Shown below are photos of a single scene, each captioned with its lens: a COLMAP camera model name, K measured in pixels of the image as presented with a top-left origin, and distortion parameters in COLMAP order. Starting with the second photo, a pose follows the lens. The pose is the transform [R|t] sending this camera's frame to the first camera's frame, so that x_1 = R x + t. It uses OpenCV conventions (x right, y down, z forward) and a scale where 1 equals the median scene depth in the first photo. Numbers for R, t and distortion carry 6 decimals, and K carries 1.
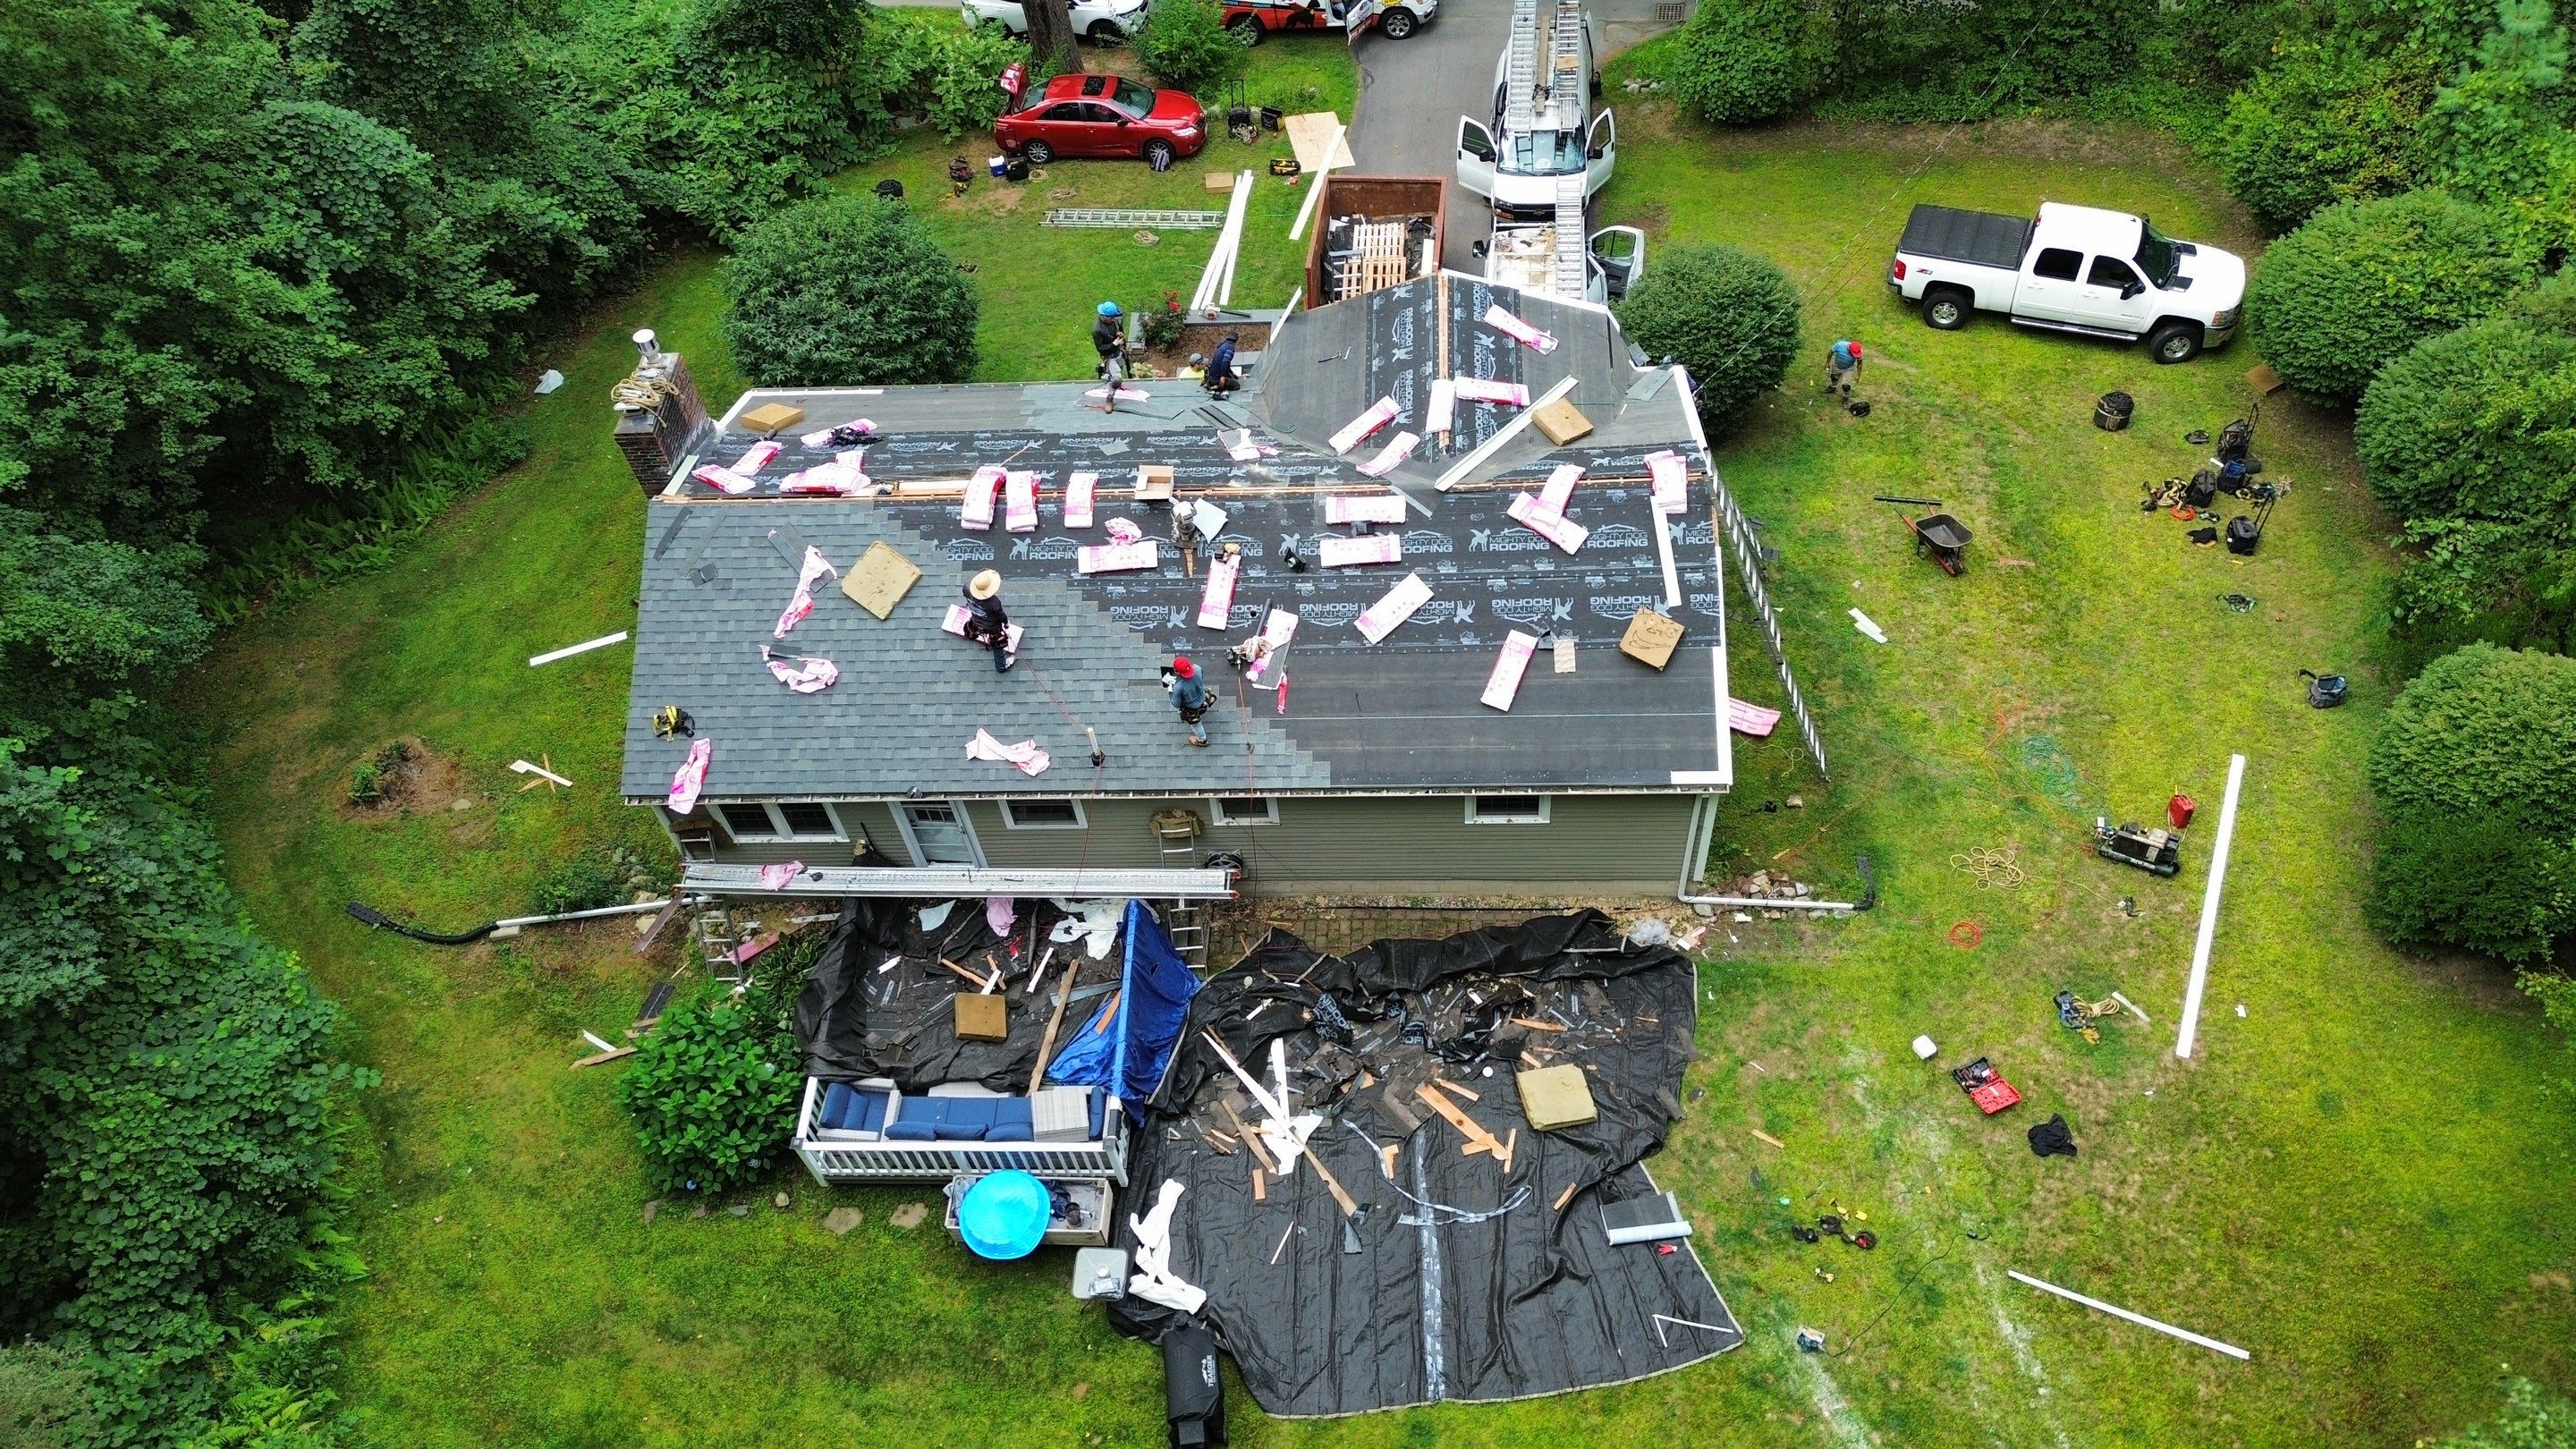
lens RADIAL K [[1749.4, 0, 1288.0], [0, 1749.4, 724.5], [0, 0, 1]] dist [0.065908, -0.004336]
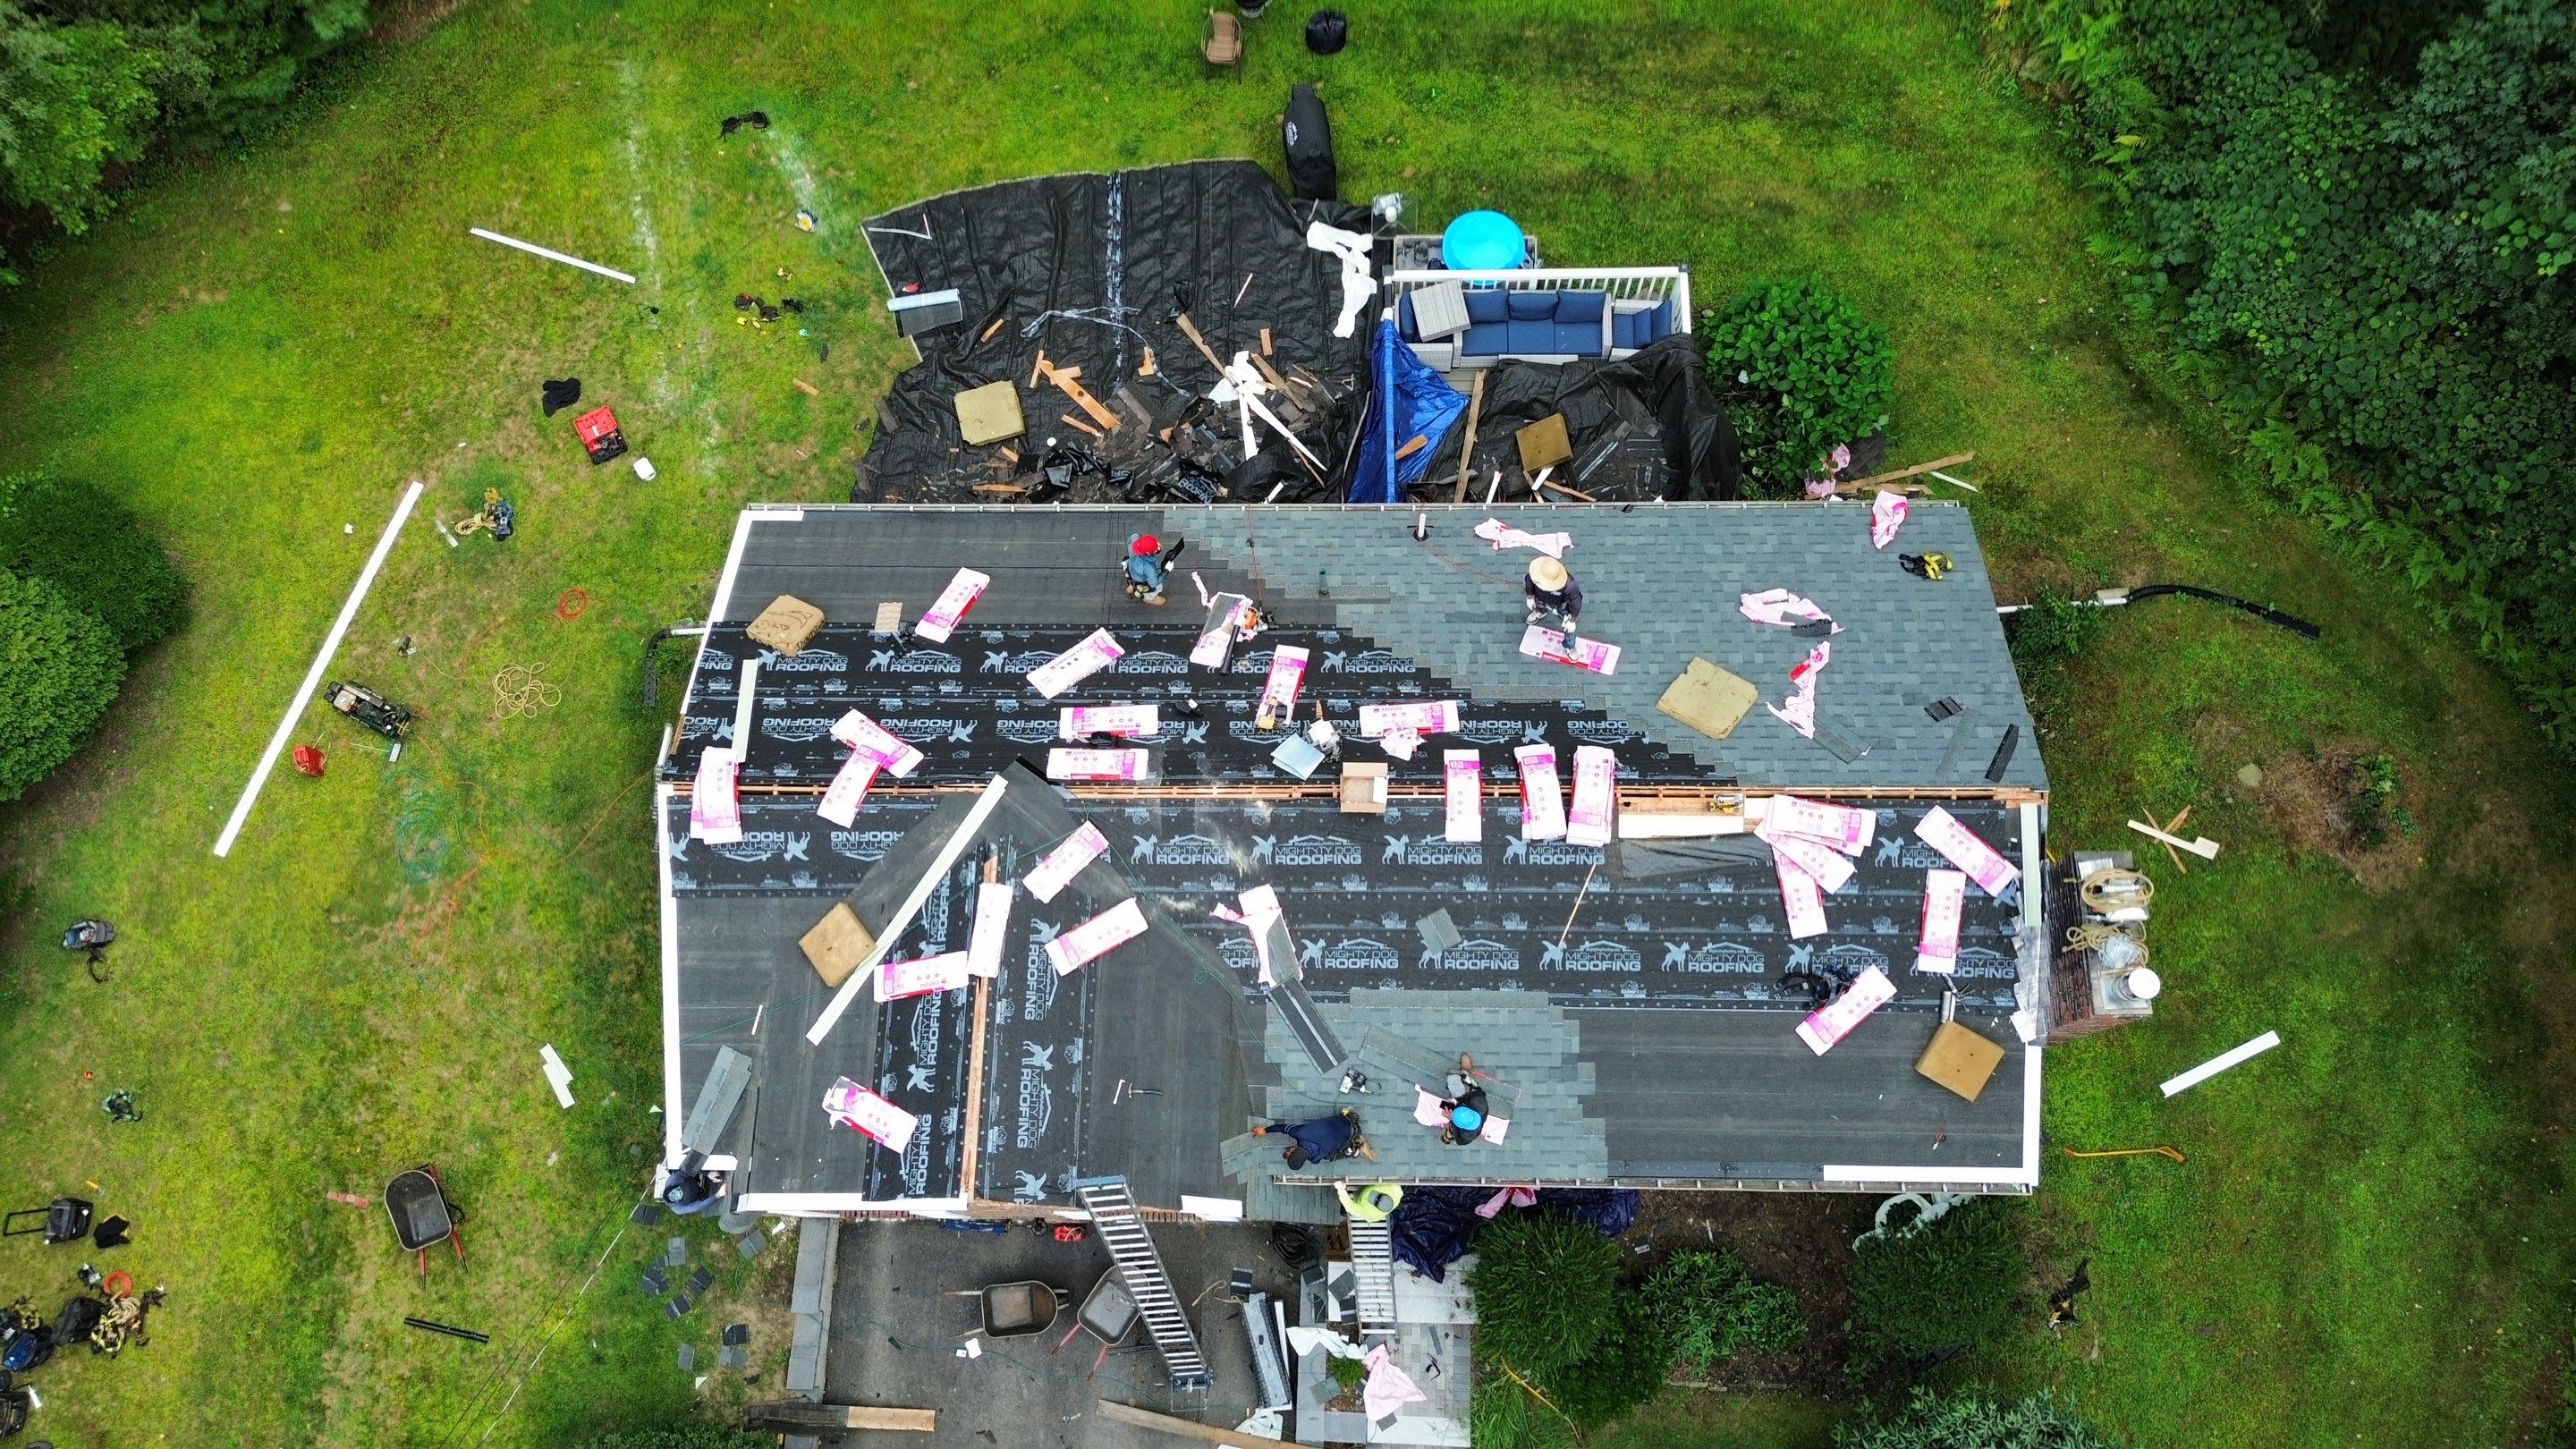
lens RADIAL K [[1749.4, 0, 1288.0], [0, 1749.4, 724.5], [0, 0, 1]] dist [0.065908, -0.004336]
pose [[-0.993779, 0.056607, 0.095906, -0.119796], [0.040225, -0.620591, 0.783102, -0.734381], [0.103847, 0.782089, 0.614453, 0.506504]]
